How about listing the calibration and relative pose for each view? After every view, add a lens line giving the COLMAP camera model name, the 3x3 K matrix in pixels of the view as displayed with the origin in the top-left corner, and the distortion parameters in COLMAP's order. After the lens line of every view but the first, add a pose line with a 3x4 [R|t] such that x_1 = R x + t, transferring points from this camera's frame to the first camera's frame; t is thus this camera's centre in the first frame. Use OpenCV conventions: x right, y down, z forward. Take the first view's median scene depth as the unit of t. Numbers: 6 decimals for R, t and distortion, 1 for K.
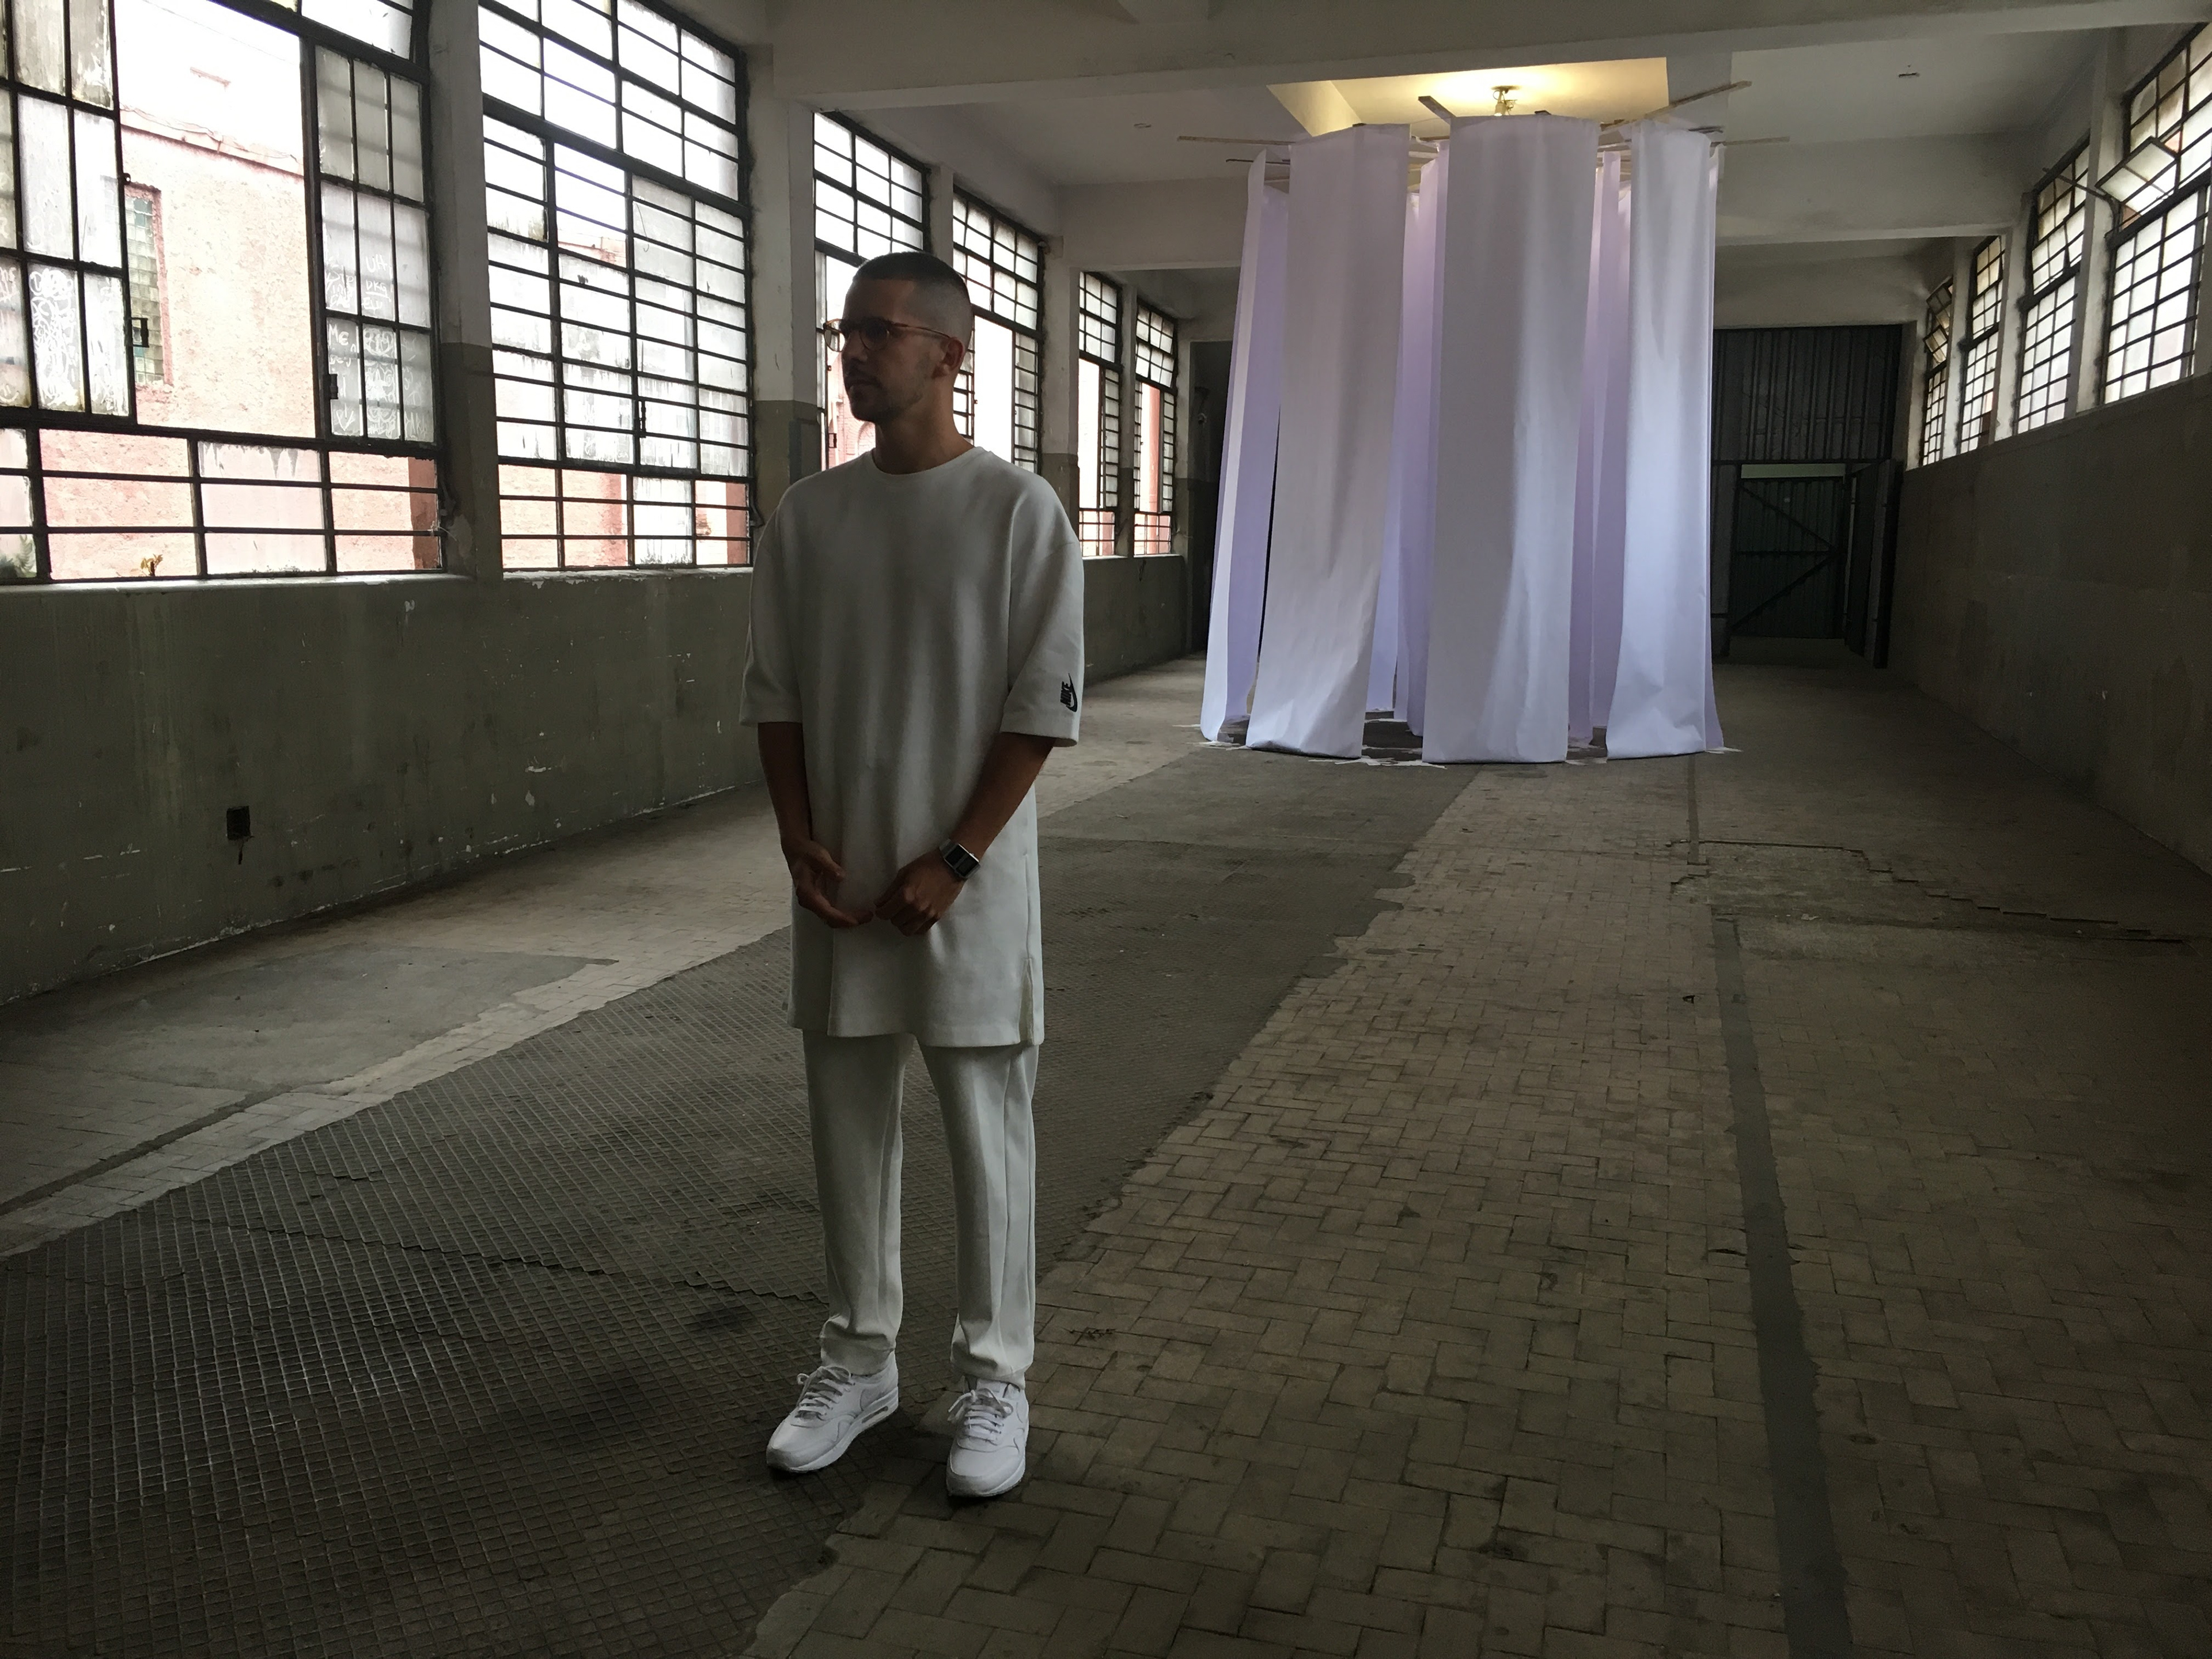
lens RADIAL K [[1873.2, 0, 1104.1], [0, 1873.2, 823.0], [0, 0, 1]] dist [0.048860, -0.024687]
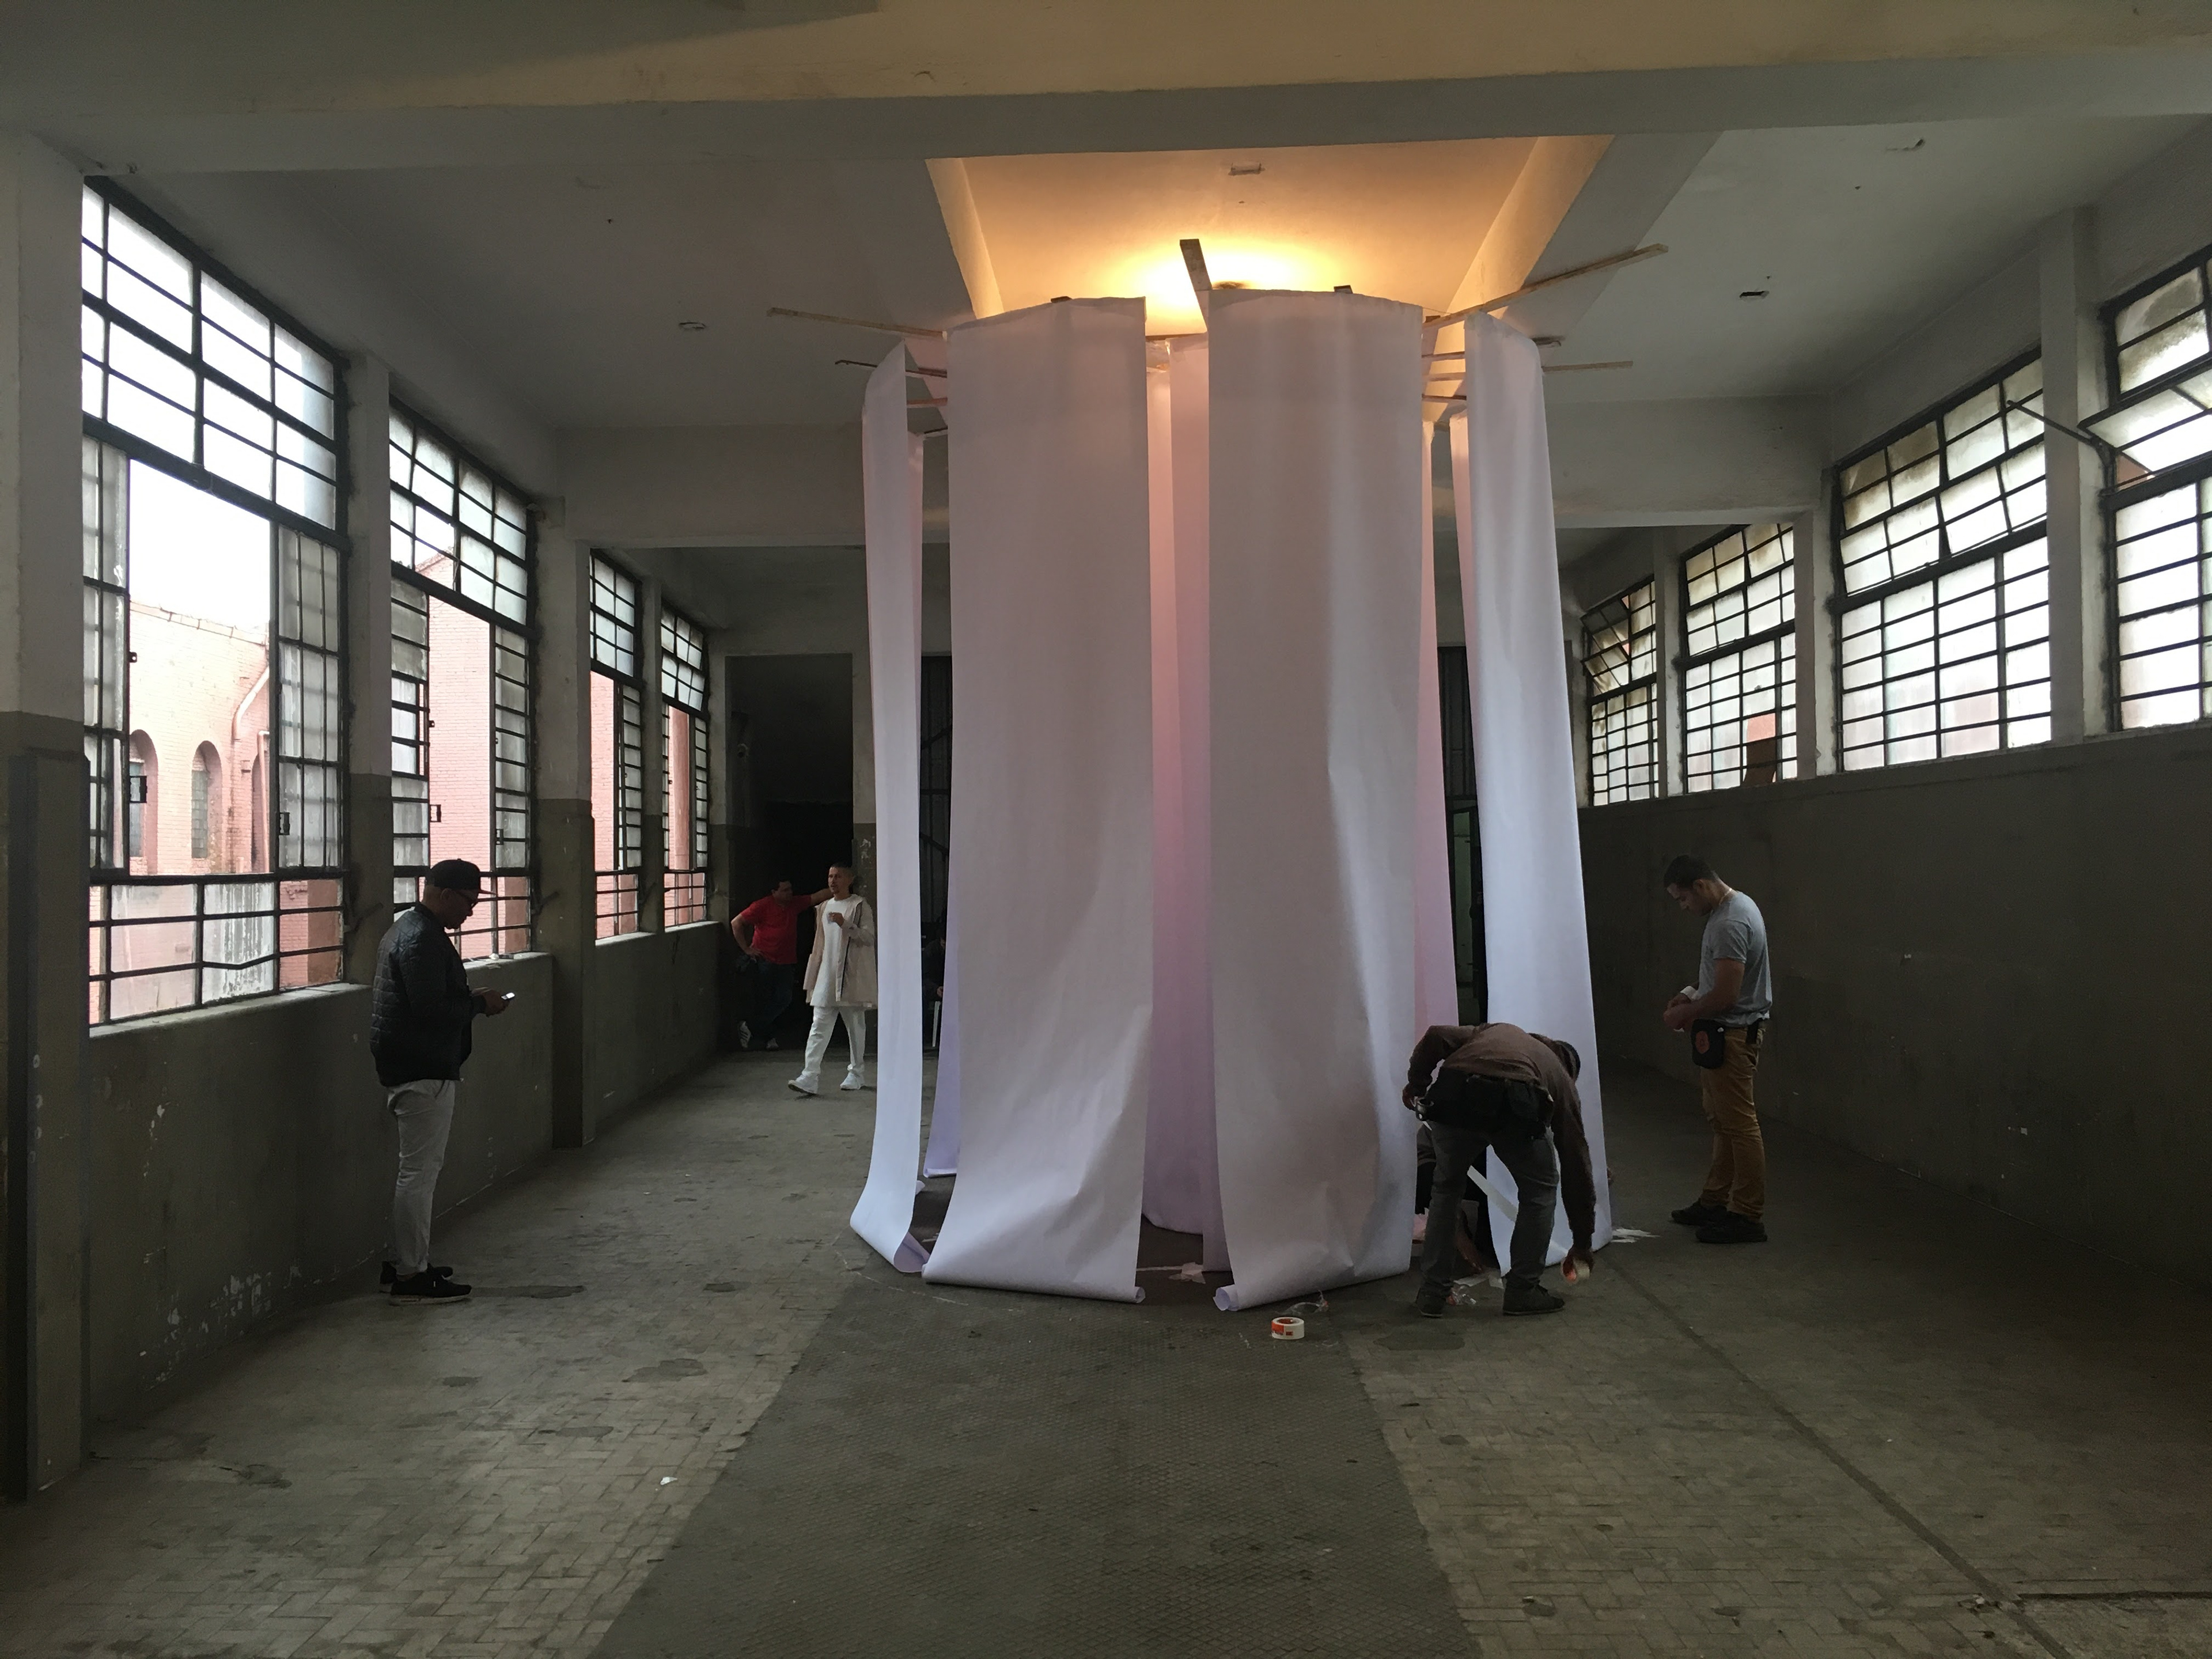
lens RADIAL K [[1873.2, 0, 1105.7], [0, 1873.2, 831.9], [0, 0, 1]] dist [0.048860, -0.024687]
pose [[0.963497, -0.017077, 0.267175, -0.015463], [0.061925, 0.985116, -0.160349, -0.057435], [-0.260460, 0.171040, 0.950213, 0.272540]]
